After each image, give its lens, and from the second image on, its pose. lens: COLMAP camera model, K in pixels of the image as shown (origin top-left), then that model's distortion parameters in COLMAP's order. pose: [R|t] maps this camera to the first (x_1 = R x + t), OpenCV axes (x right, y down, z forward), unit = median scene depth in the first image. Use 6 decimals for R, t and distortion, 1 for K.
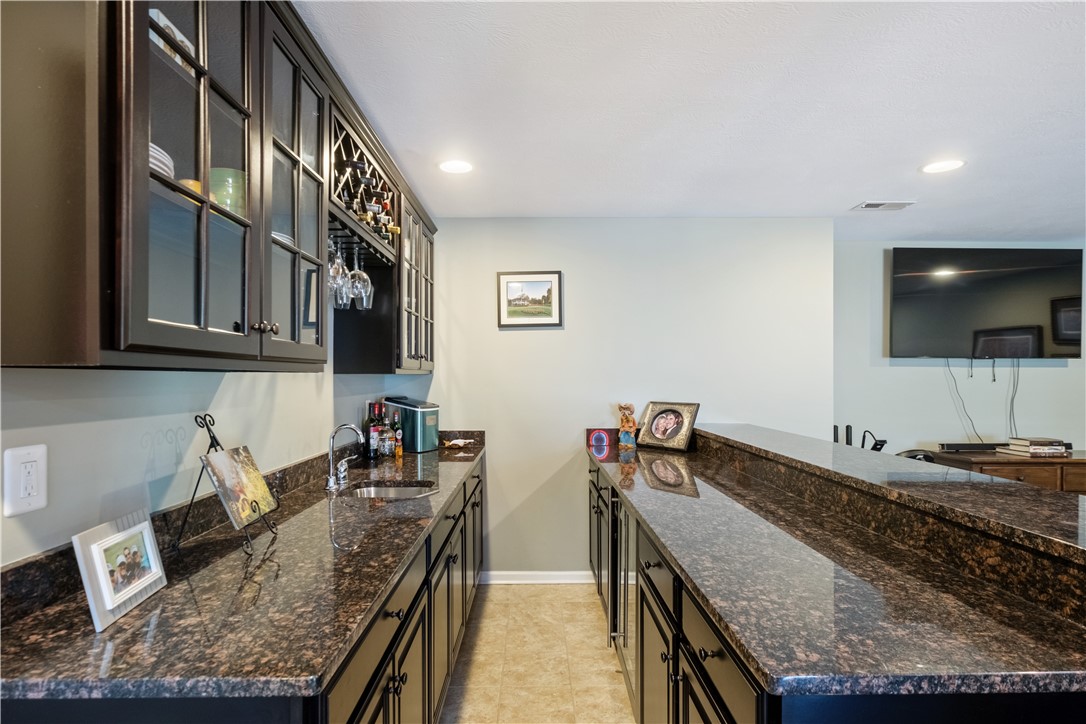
lens RADIAL K [[549.8, 0, 545.0], [0, 549.8, 379.7], [0, 0, 1]] dist [-0.001256, 0.000476]
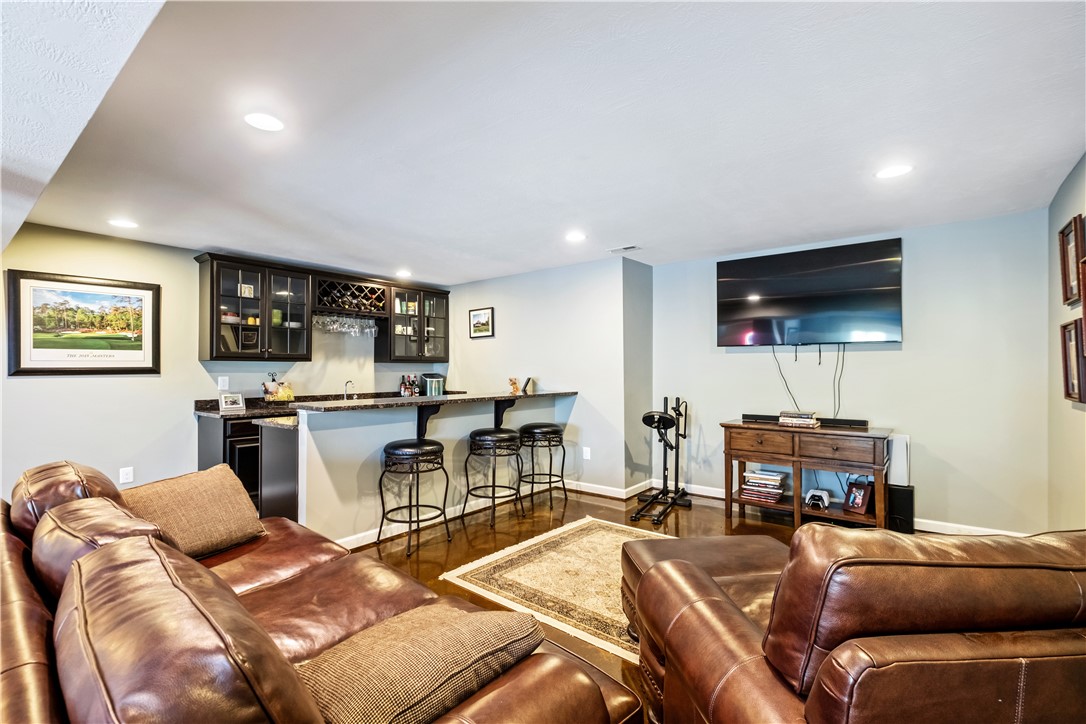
lens RADIAL K [[483.5, 0, 540.4], [0, 483.5, 365.2], [0, 0, 1]] dist [-0.002718, -0.000219]
pose [[0.772714, -0.007950, -0.634705, 1.222130], [-0.000422, 0.999915, -0.013038, 0.021925], [0.634754, 0.010343, 0.772645, -0.170376]]
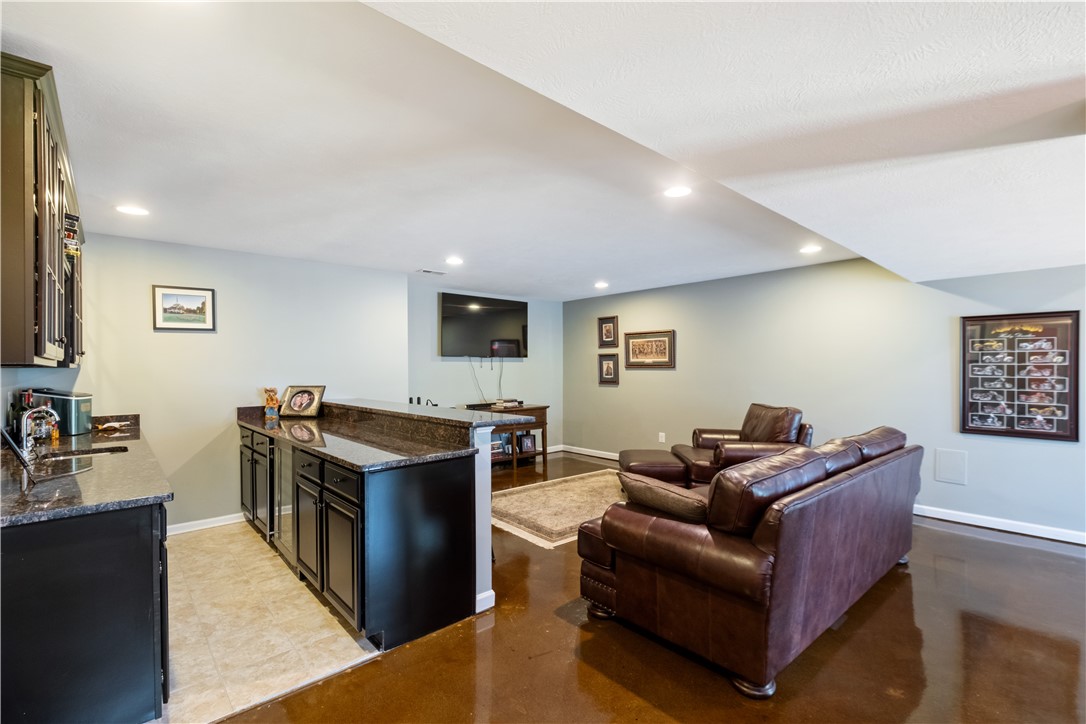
lens RADIAL K [[483.5, 0, 540.2], [0, 483.5, 366.8], [0, 0, 1]] dist [-0.002718, -0.000219]
pose [[0.759207, -0.005053, 0.650829, -0.134493], [0.011138, 0.999924, -0.005229, 0.003768], [-0.650754, 0.011218, 0.759206, -0.396222]]
